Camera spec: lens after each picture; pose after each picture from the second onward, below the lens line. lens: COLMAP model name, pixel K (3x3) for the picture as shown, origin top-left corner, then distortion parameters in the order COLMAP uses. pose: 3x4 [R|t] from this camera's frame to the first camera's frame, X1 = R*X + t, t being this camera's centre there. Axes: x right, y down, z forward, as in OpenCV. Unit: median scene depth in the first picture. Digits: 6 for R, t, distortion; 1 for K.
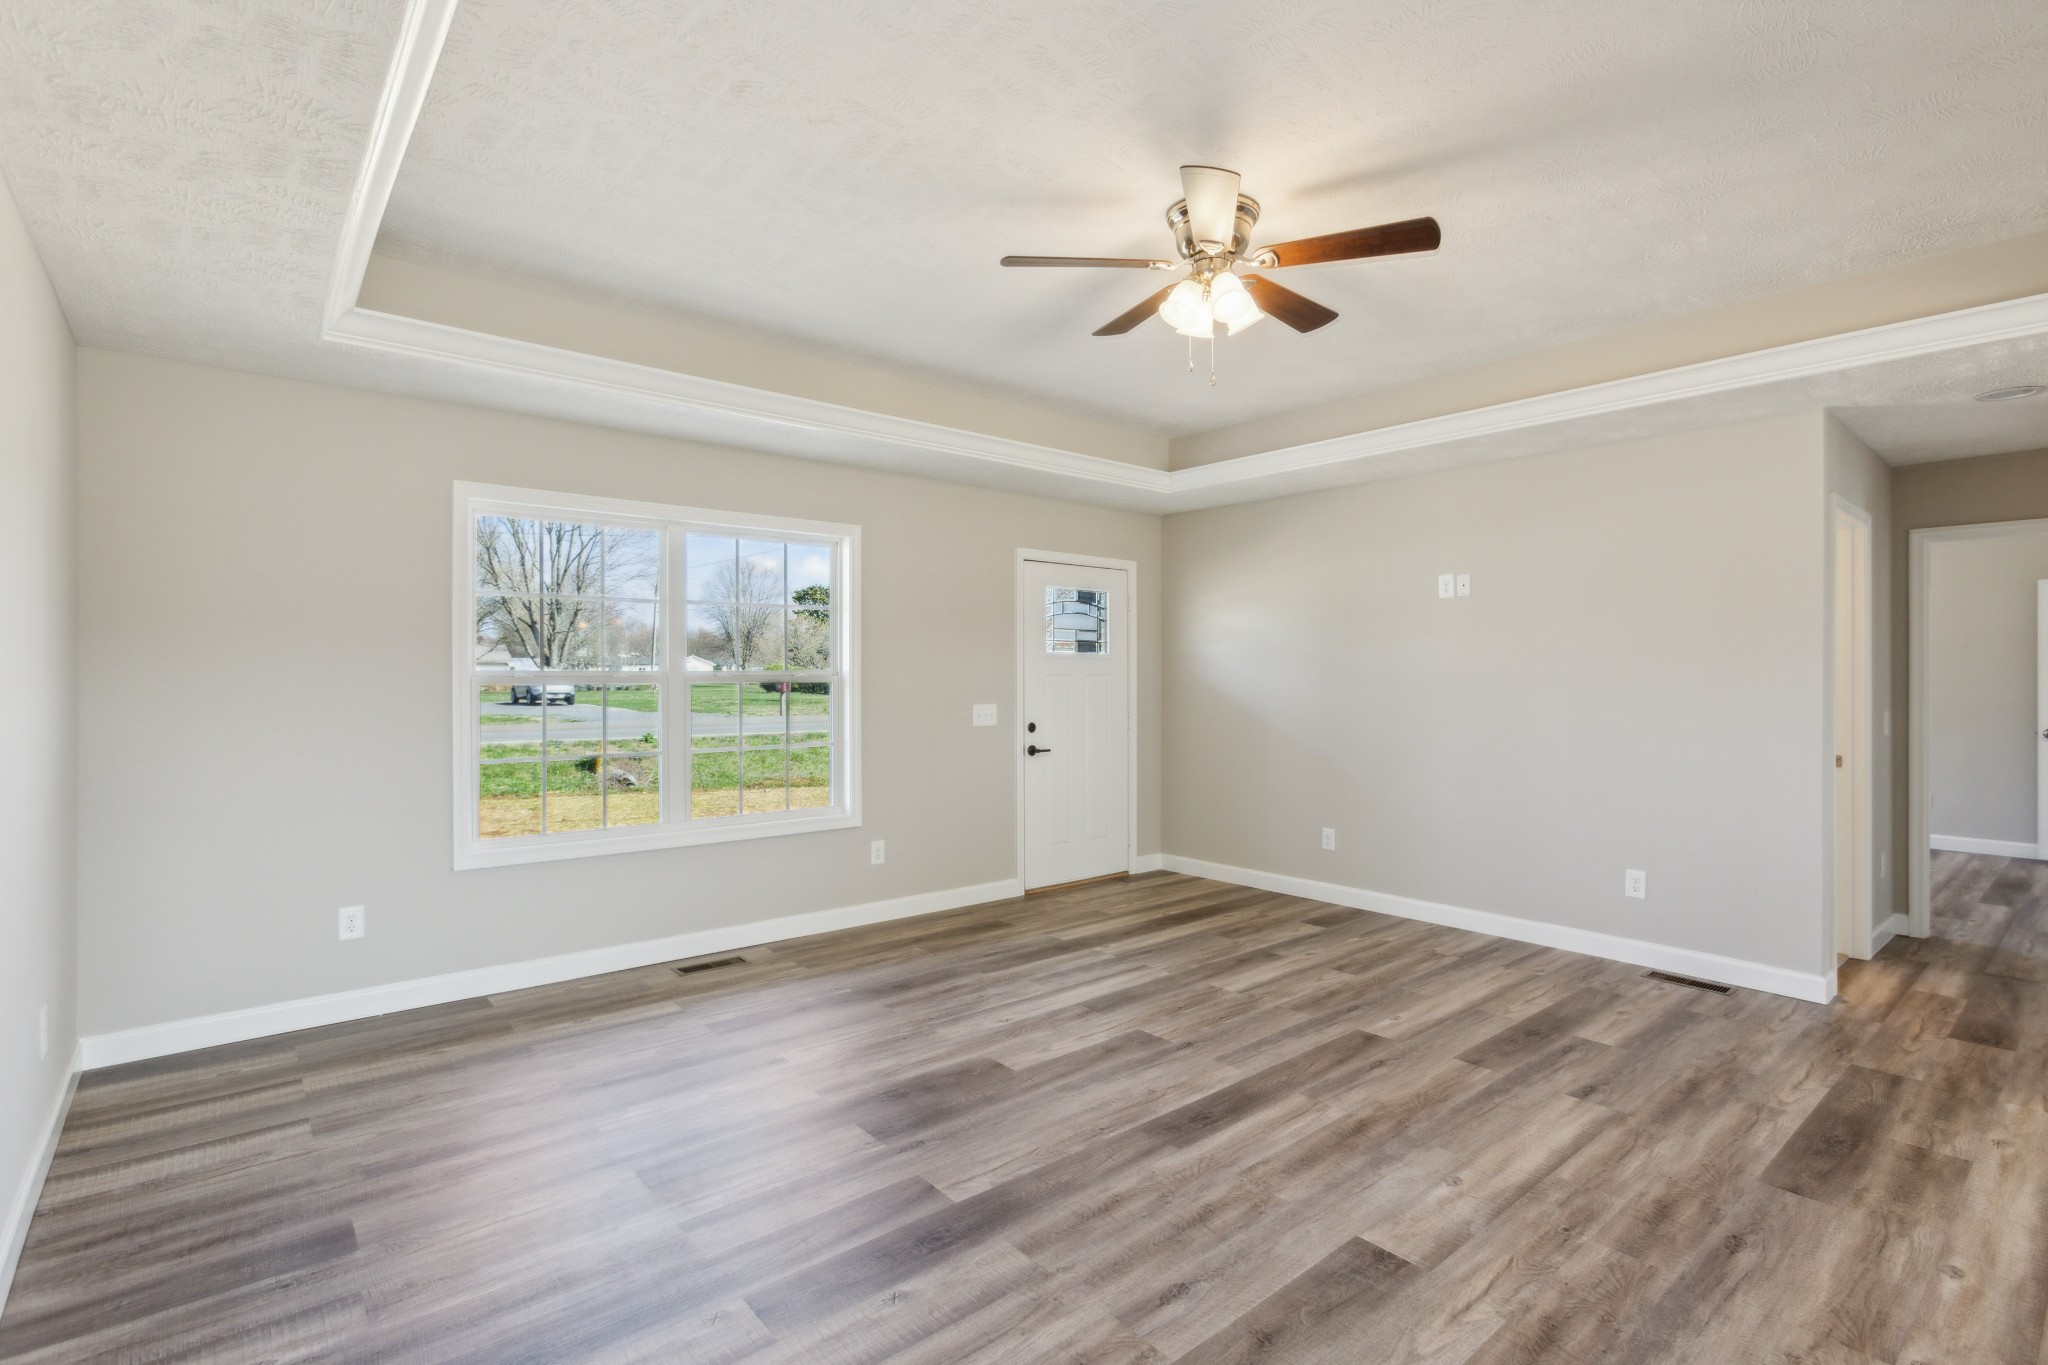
lens RADIAL K [[967.1, 0, 1037.1], [0, 967.1, 689.1], [0, 0, 1]] dist [-0.018180, 0.007893]
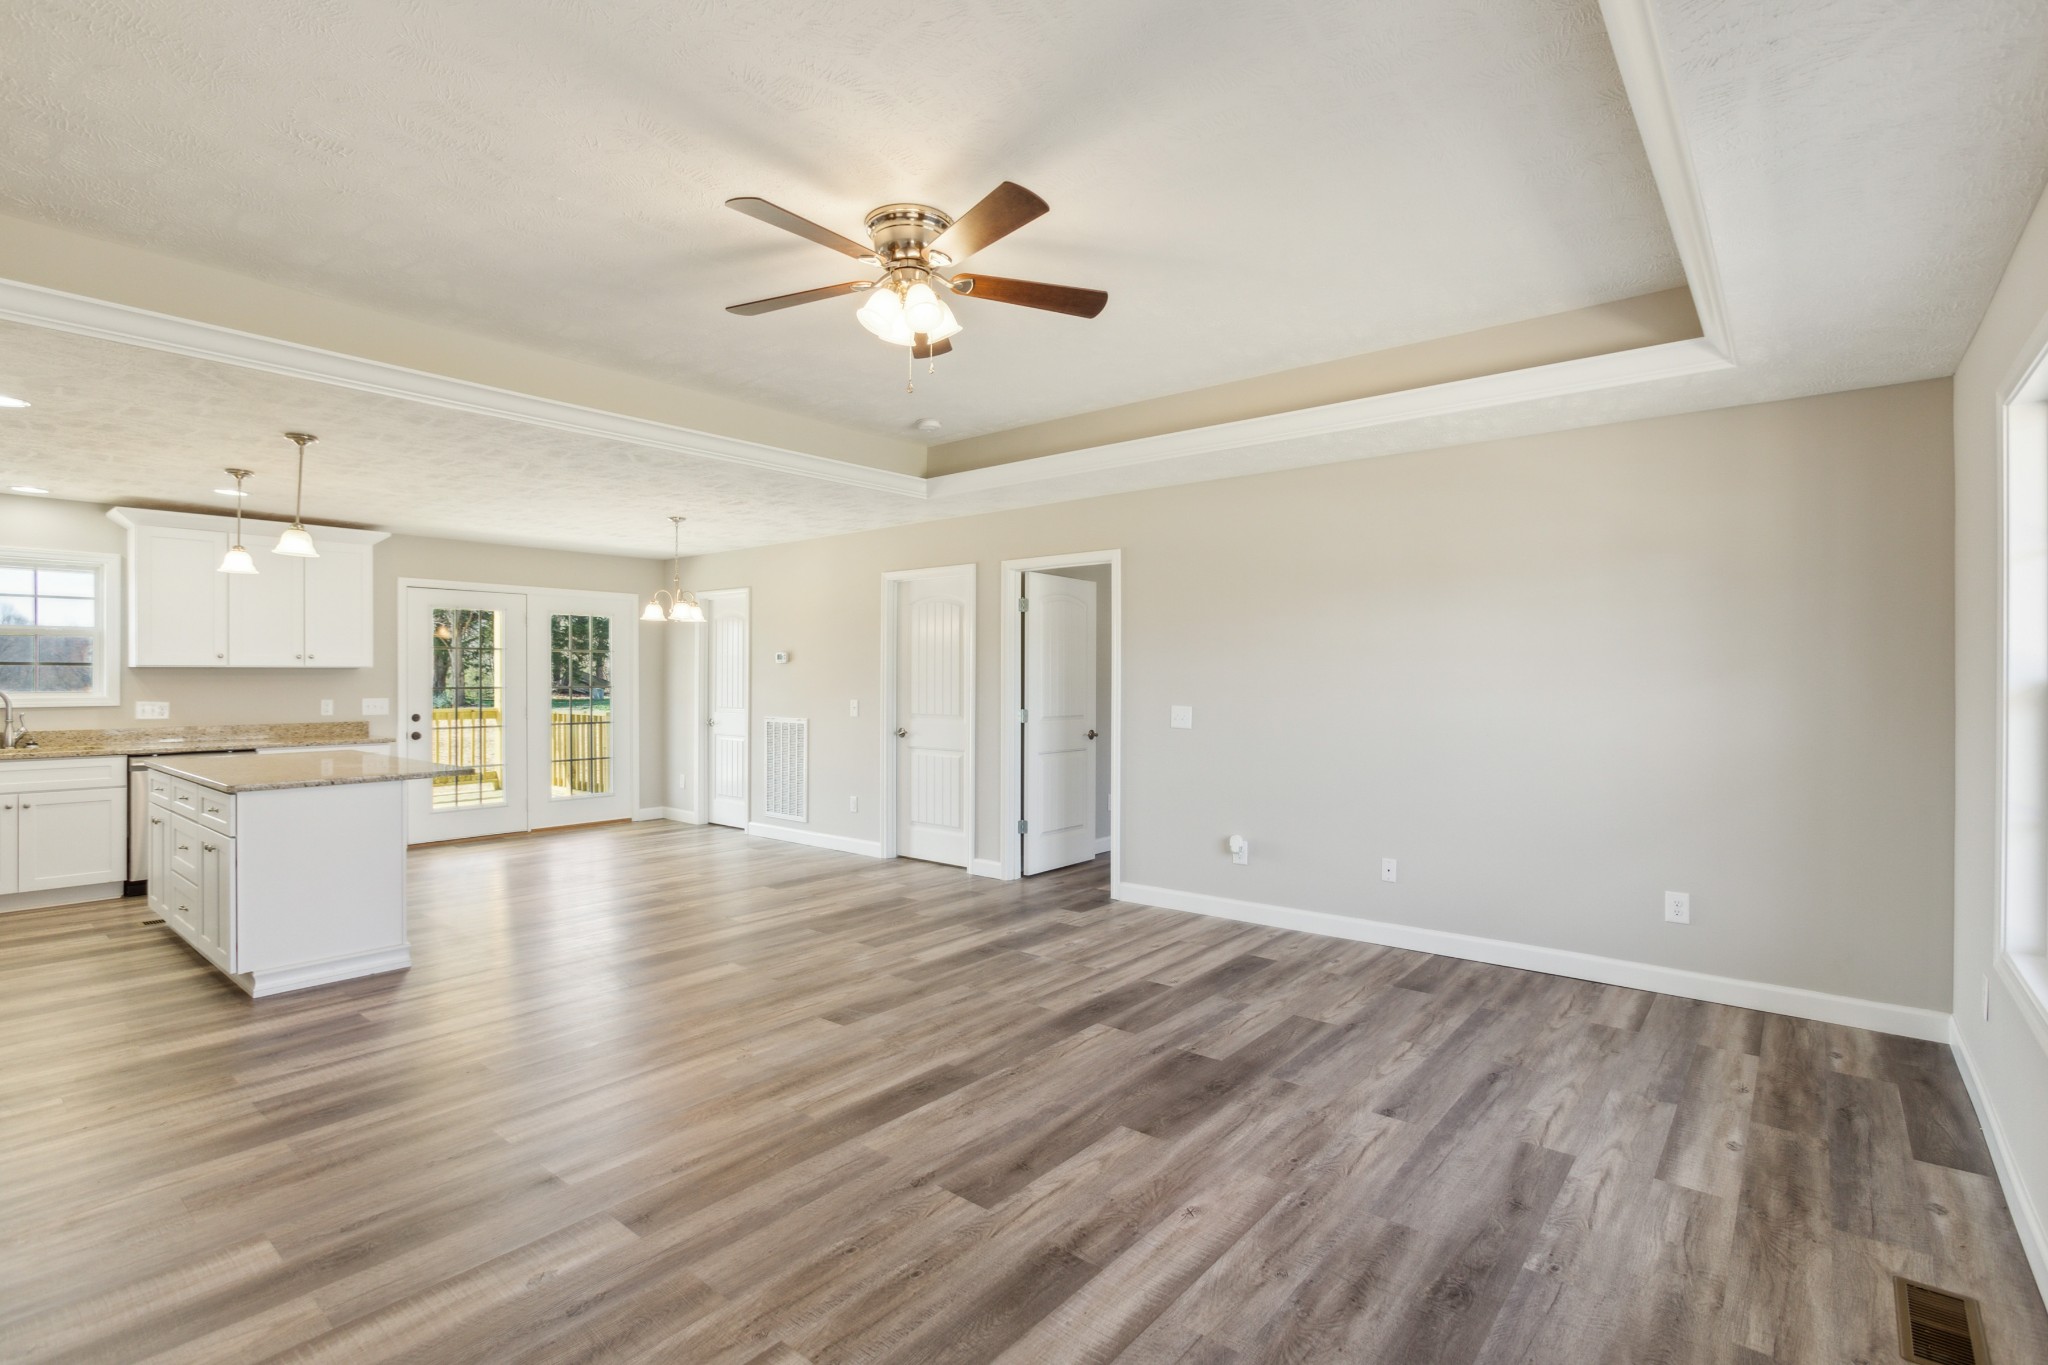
lens RADIAL K [[961.0, 0, 1027.3], [0, 961.0, 680.7], [0, 0, 1]] dist [-0.012137, 0.006960]
pose [[-0.985356, -0.001906, -0.170497, 0.209397], [-0.004819, 0.999849, 0.016671, -0.025655], [0.170440, 0.017248, -0.985217, 1.807435]]
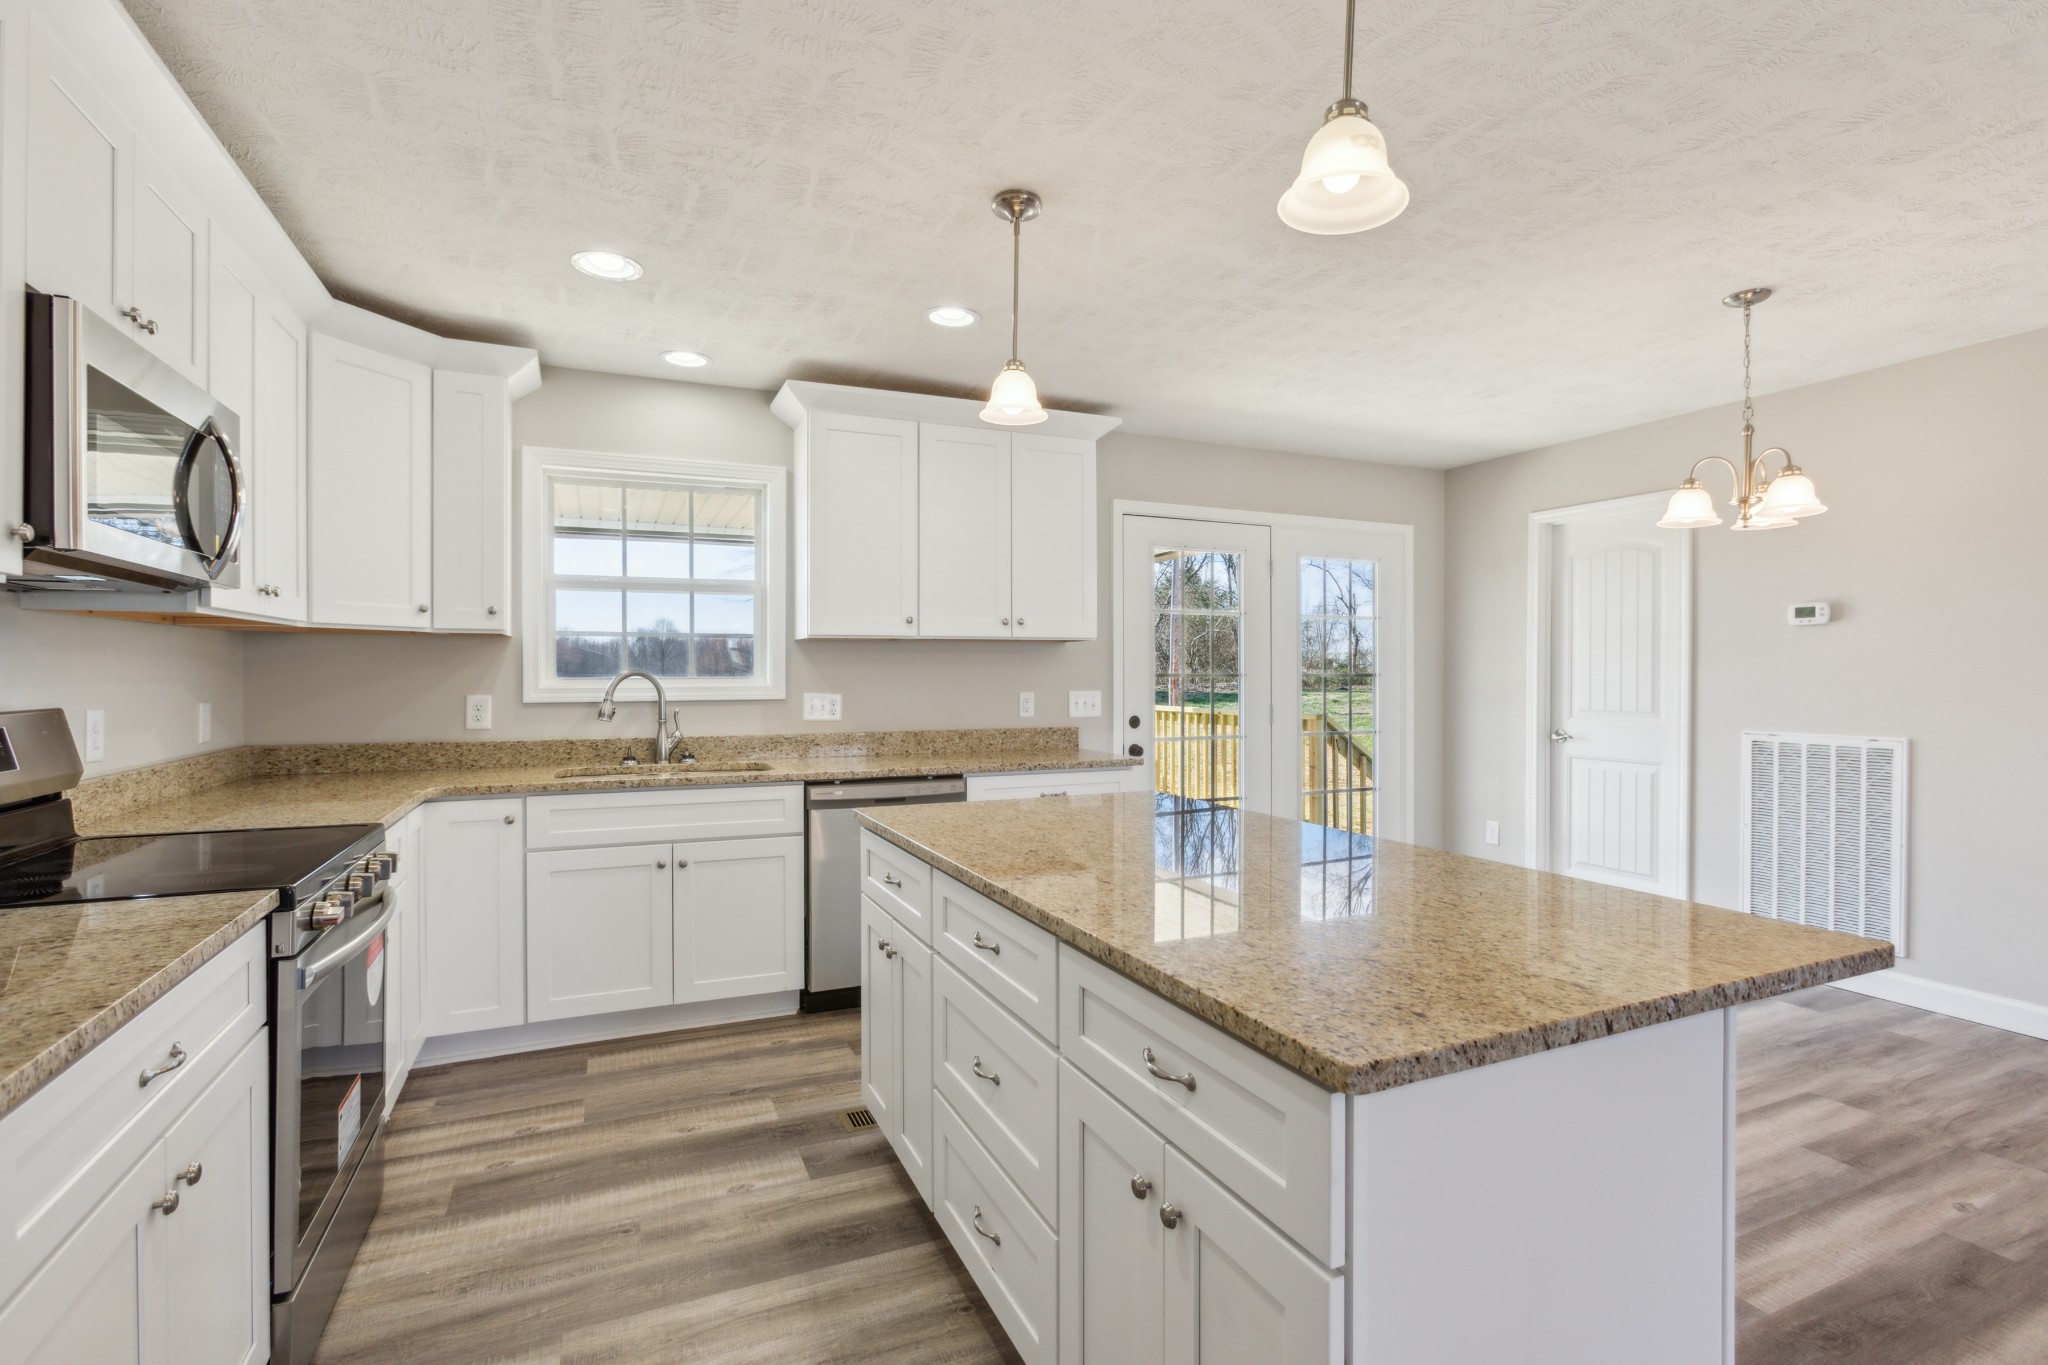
lens RADIAL K [[967.1, 0, 1032.1], [0, 967.1, 674.0], [0, 0, 1]] dist [-0.018180, 0.007893]
pose [[-0.960139, 0.000021, 0.279522, 0.987046], [0.004102, 0.999893, 0.014018, 0.014380], [-0.279492, 0.014606, -0.960037, 0.767329]]
